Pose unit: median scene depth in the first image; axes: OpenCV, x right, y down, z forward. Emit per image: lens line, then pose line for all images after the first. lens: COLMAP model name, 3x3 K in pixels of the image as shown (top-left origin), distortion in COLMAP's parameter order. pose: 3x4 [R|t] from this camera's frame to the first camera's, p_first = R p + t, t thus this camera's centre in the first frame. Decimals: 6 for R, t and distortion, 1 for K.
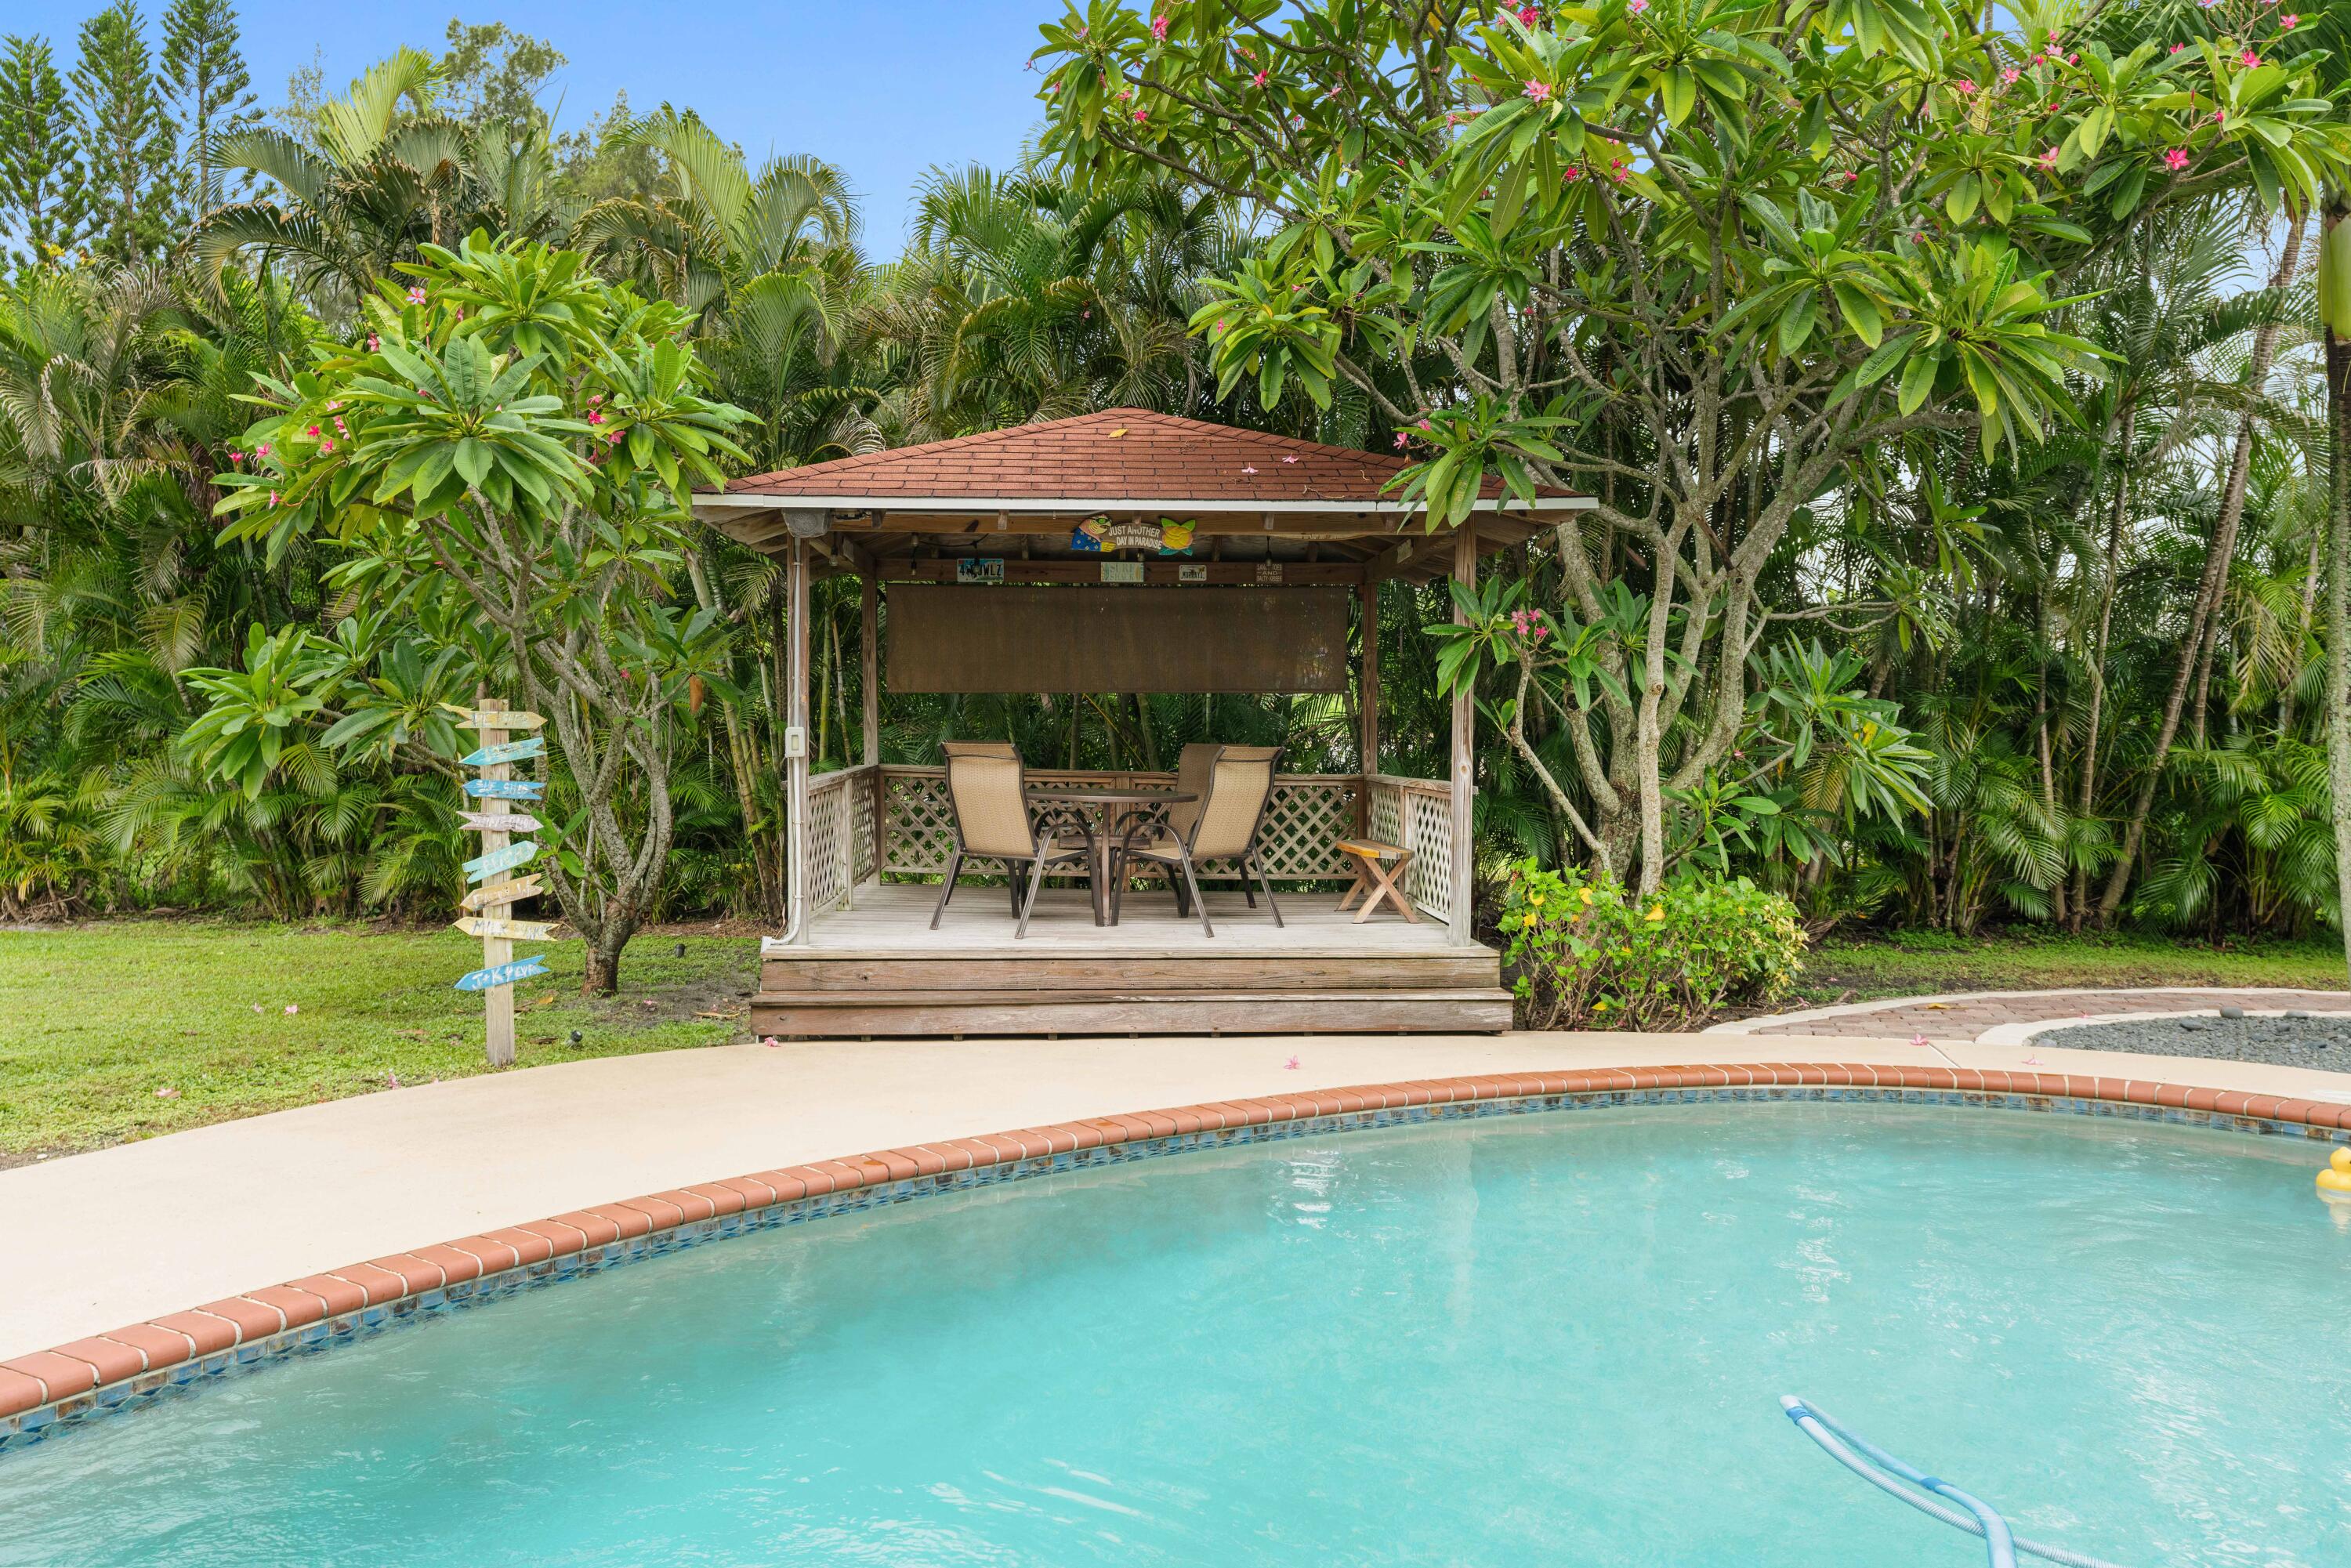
lens RADIAL K [[1680.9, 0, 1175.8], [0, 1680.9, 779.9], [0, 0, 1]] dist [-0.001698, -0.000199]
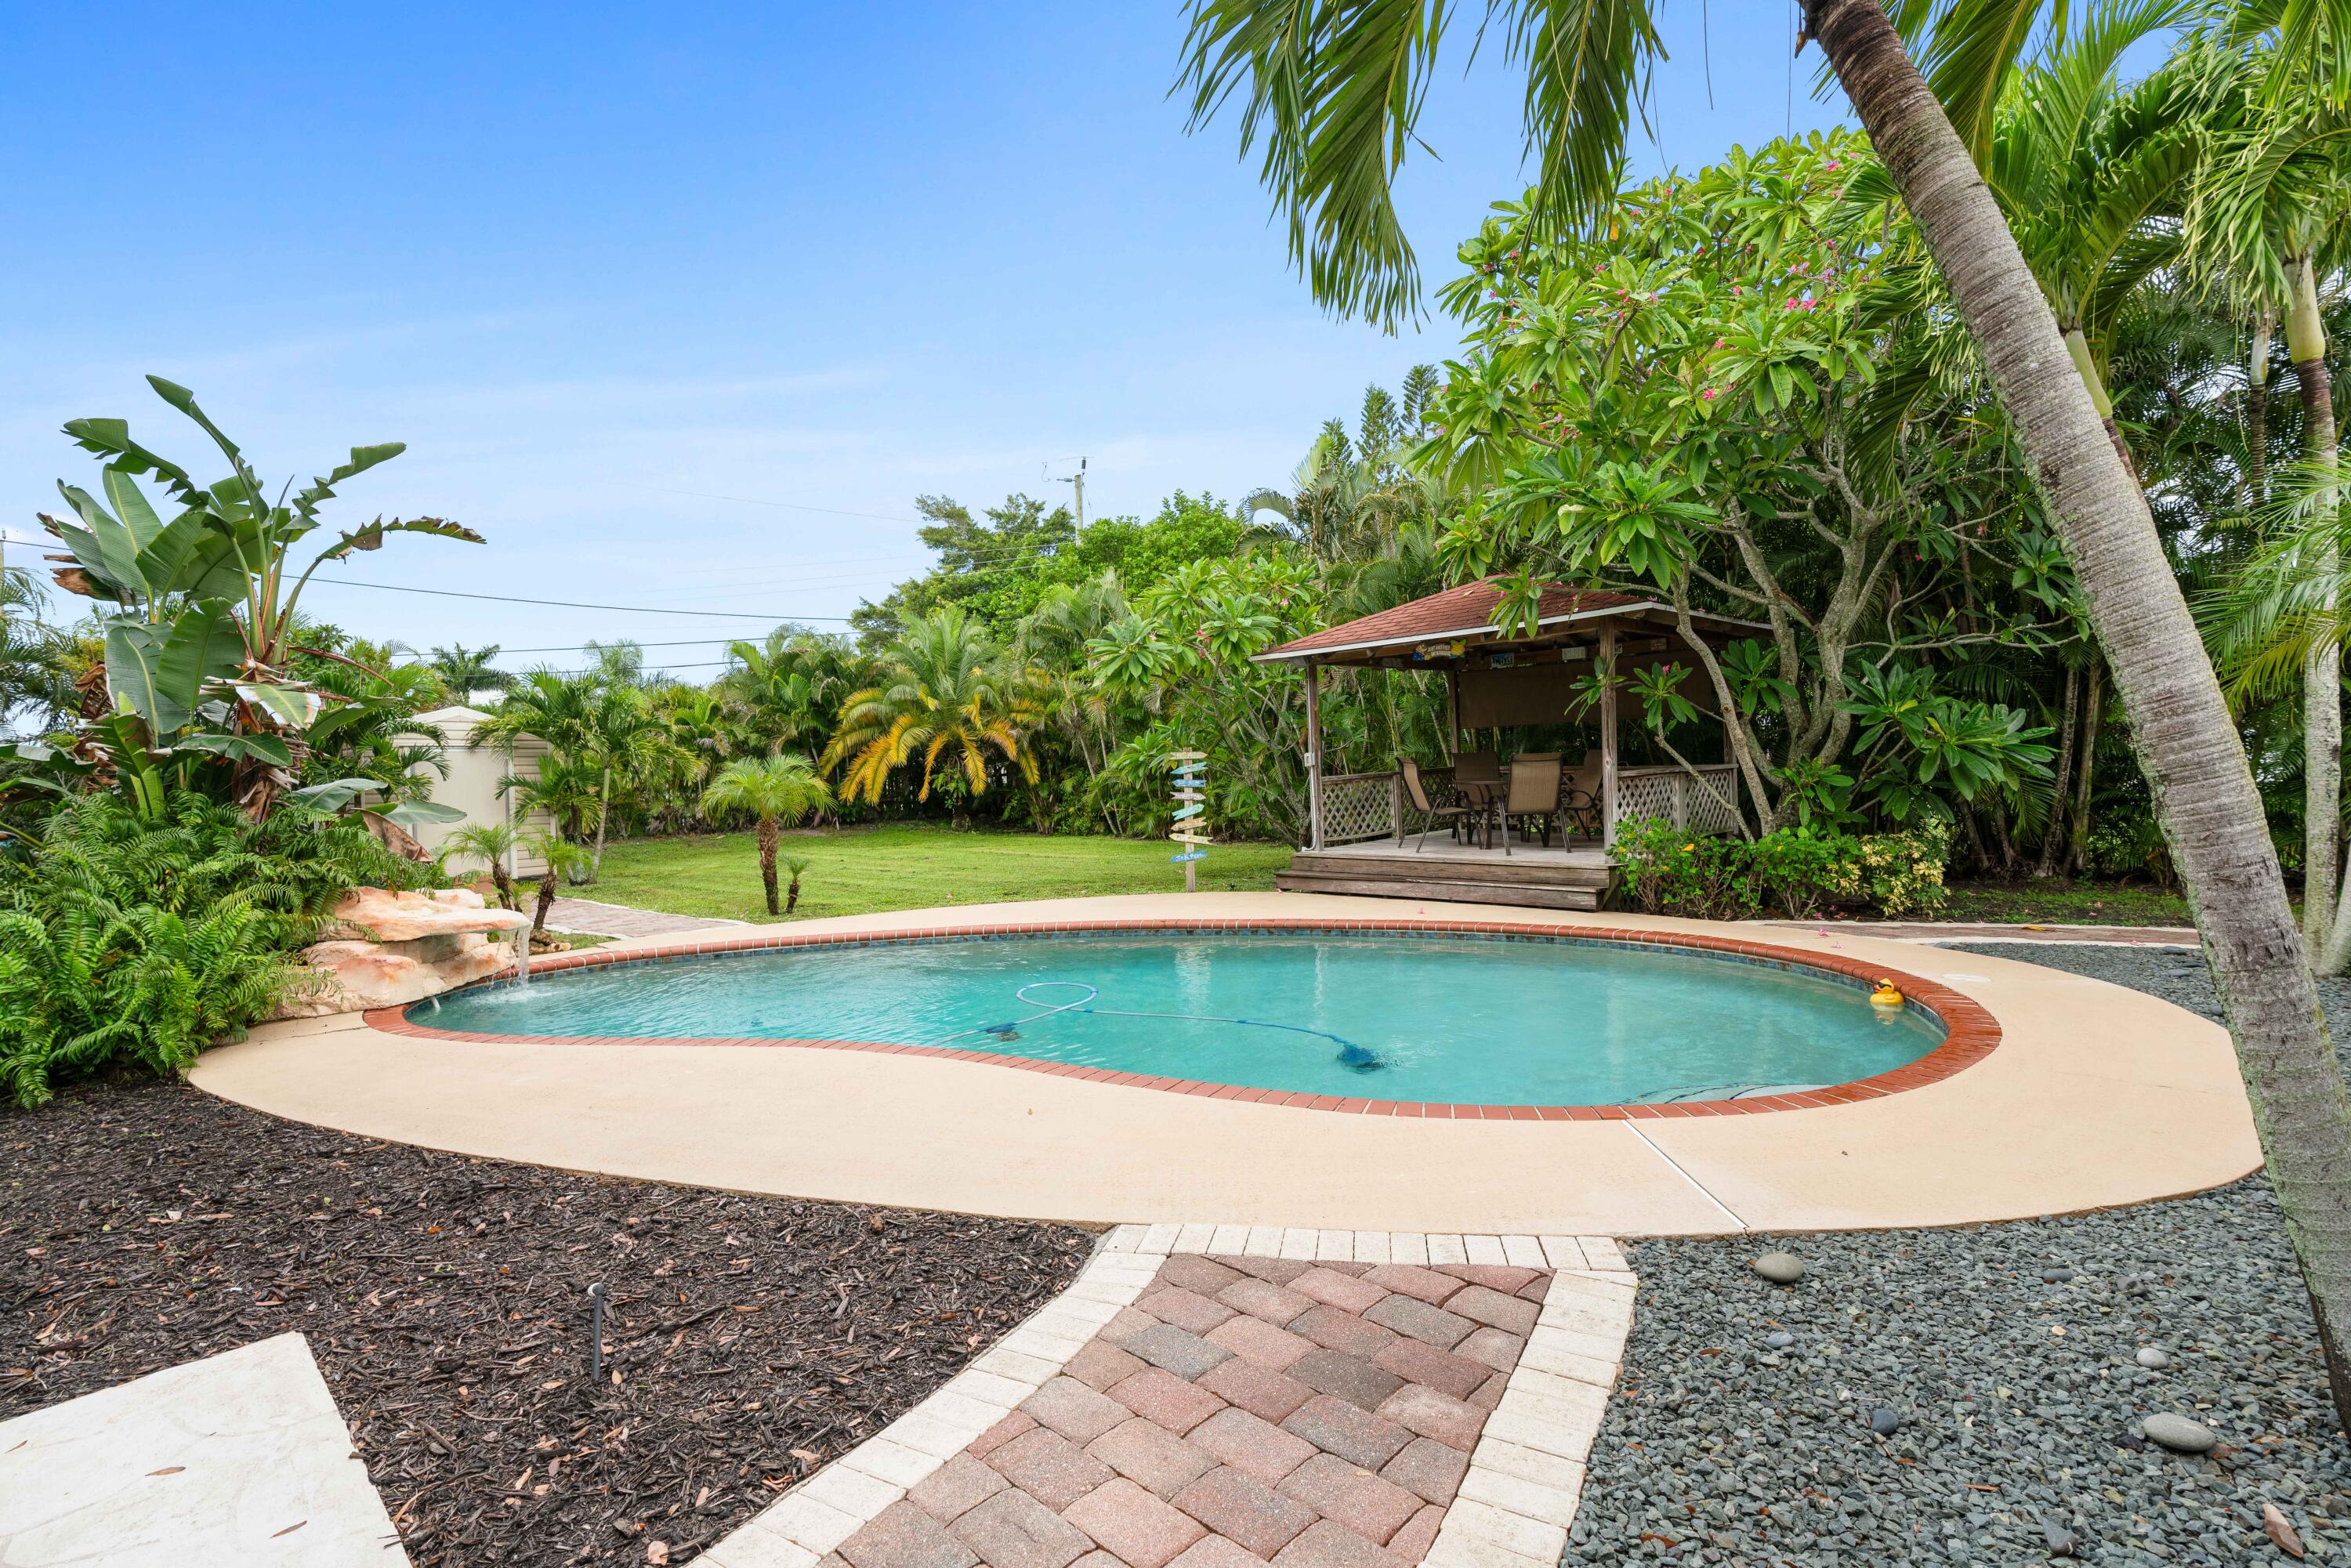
lens RADIAL K [[1048.3, 0, 1167.7], [0, 1048.3, 786.7], [0, 0, 1]] dist [-0.006732, 0.001832]
pose [[0.673537, -0.012763, -0.739043, 0.731815], [0.018176, 0.999835, -0.000701, 0.011405], [0.738930, -0.012961, 0.673658, -0.079620]]
